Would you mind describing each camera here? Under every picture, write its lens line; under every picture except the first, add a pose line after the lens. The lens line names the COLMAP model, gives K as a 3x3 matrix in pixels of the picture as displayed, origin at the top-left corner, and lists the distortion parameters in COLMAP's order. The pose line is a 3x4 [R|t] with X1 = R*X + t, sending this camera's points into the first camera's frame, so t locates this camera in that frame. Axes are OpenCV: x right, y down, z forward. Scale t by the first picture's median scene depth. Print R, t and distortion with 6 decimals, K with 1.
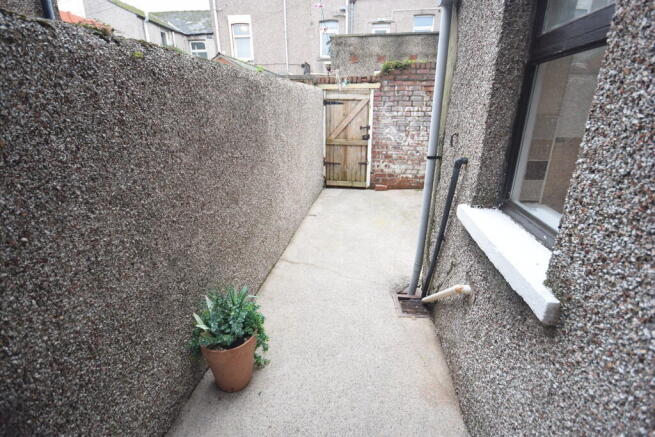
lens RADIAL K [[299.5, 0, 328.1], [0, 299.5, 217.5], [0, 0, 1]] dist [-0.000247, -0.002292]
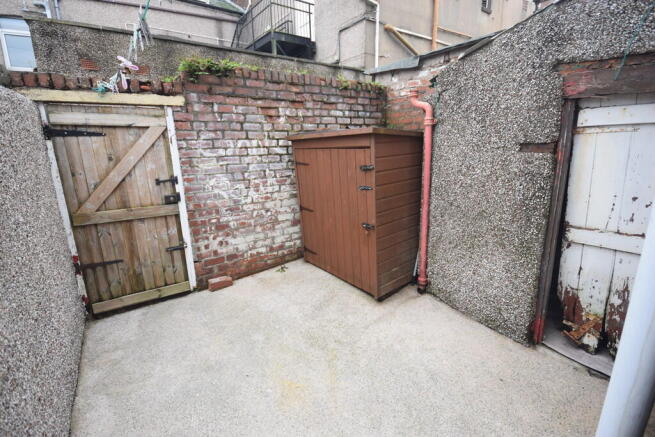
lens RADIAL K [[299.5, 0, 327.8], [0, 299.5, 216.3], [0, 0, 1]] dist [-0.000247, -0.002292]
pose [[0.723179, -0.176560, 0.667711, -0.026983], [0.251641, 0.967677, -0.016667, -0.166451], [-0.643186, 0.180076, 0.744234, 0.463028]]
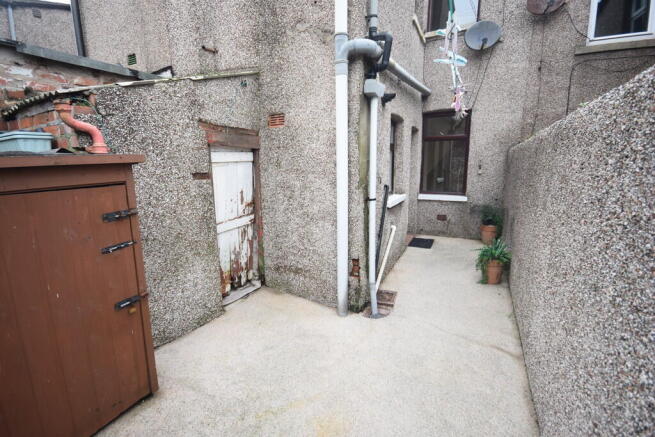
lens RADIAL K [[298.3, 0, 327.3], [0, 298.3, 215.5], [0, 0, 1]] dist [0.000804, 0.000119]
pose [[-0.948606, -0.042478, 0.313594, 0.048536], [0.120829, 0.867258, 0.482974, -0.353681], [-0.292483, 0.496043, -0.817554, 0.948947]]
